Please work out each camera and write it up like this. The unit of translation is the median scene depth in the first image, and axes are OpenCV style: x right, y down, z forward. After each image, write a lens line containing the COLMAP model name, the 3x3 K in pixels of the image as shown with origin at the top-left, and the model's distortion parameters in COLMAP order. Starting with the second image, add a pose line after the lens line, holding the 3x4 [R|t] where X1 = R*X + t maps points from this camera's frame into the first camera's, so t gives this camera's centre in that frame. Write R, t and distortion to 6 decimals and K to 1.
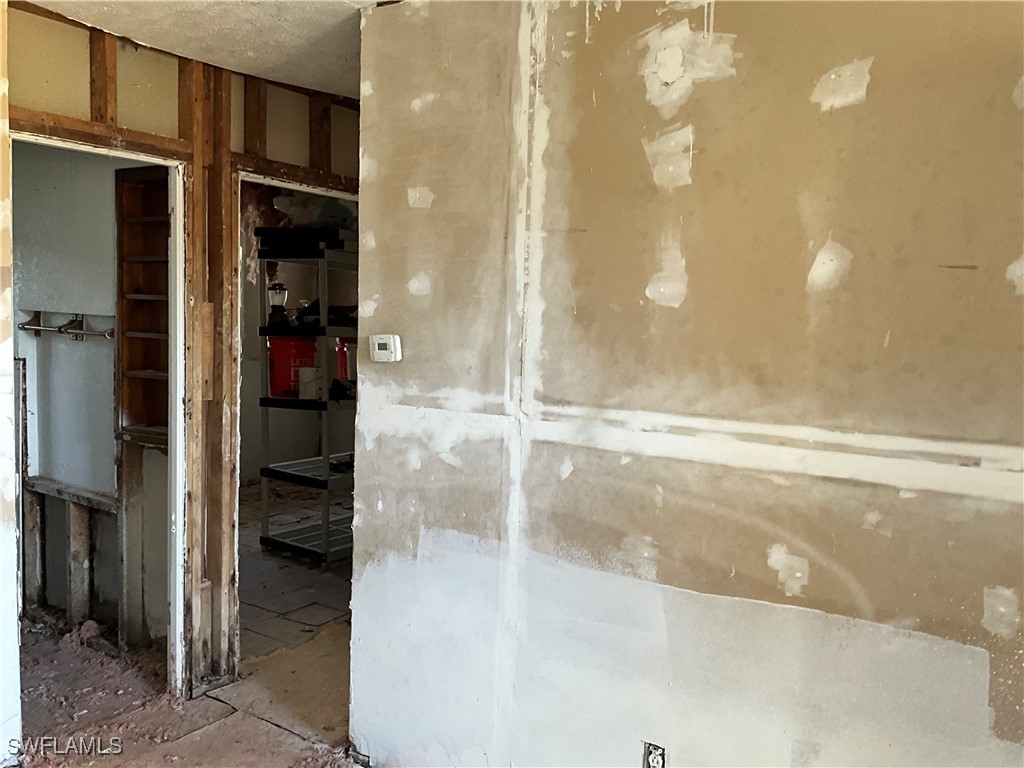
lens RADIAL K [[868.3, 0, 510.8], [0, 868.3, 384.0], [0, 0, 1]] dist [0.014382, -0.019184]
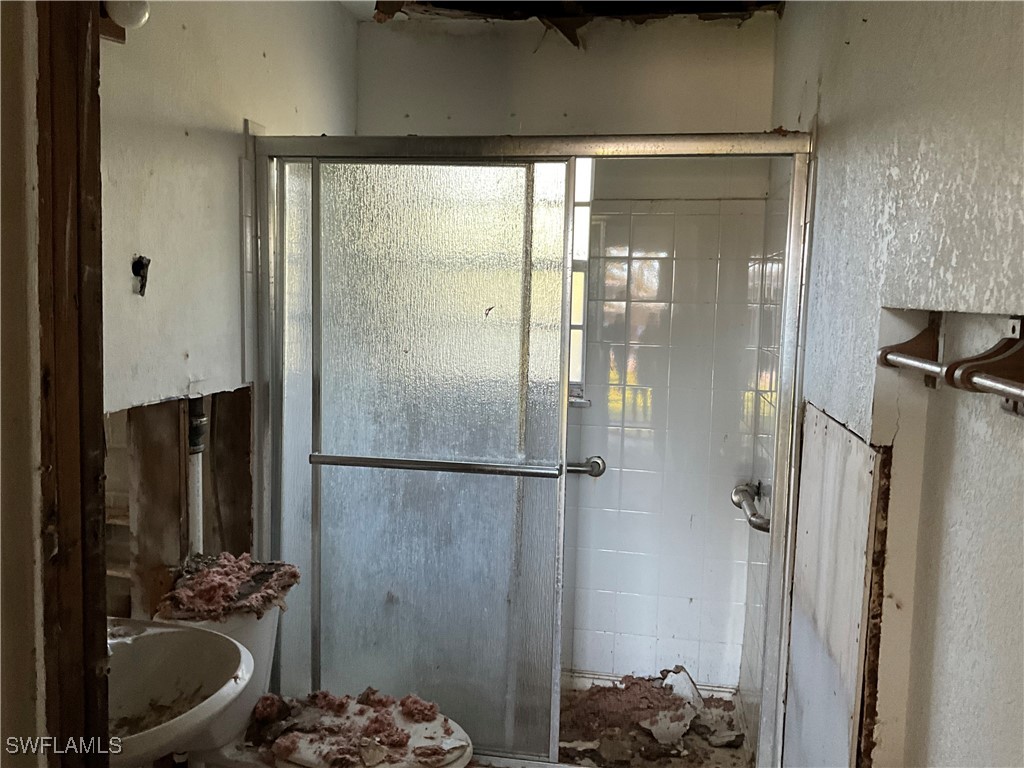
lens RADIAL K [[868.3, 0, 512.7], [0, 868.3, 386.8], [0, 0, 1]] dist [0.014382, -0.019184]
pose [[0.414839, 0.069750, -0.907217, -0.364084], [-0.086976, 0.995532, 0.036768, -0.063387], [0.905728, 0.063653, 0.419052, 0.852872]]
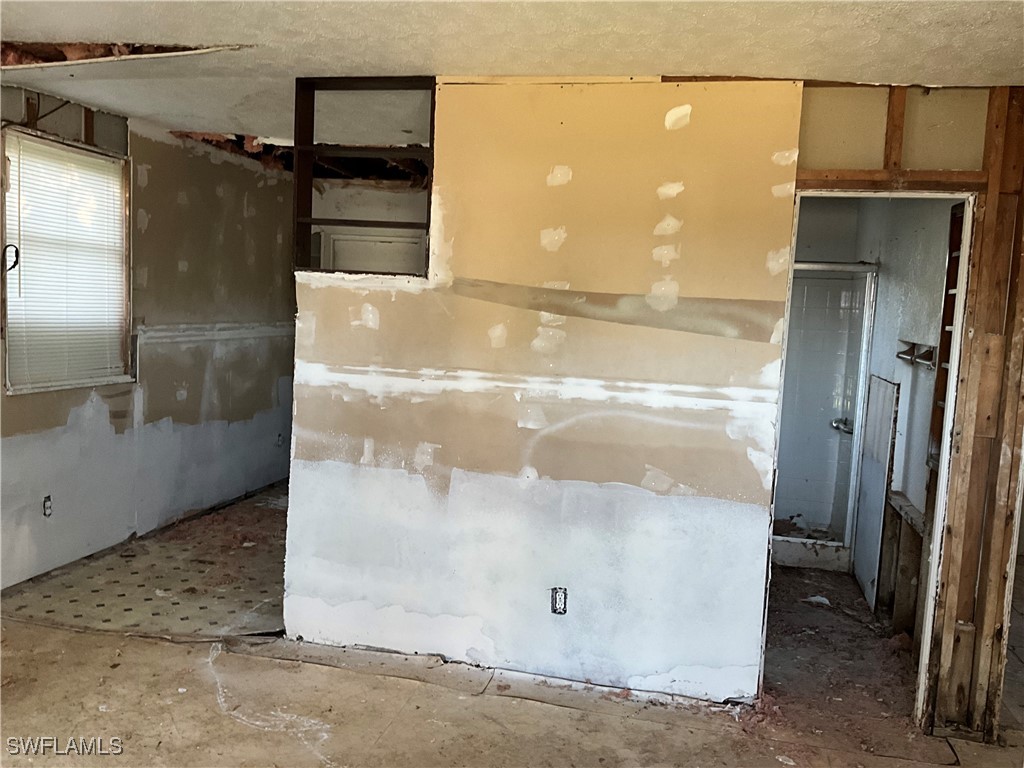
lens RADIAL K [[868.3, 0, 509.3], [0, 868.3, 384.4], [0, 0, 1]] dist [0.014382, -0.019184]
pose [[0.360386, 0.073647, -0.929892, 0.349985], [-0.113856, 0.992898, 0.034511, -0.012361], [0.925829, 0.093436, 0.366211, 0.160785]]
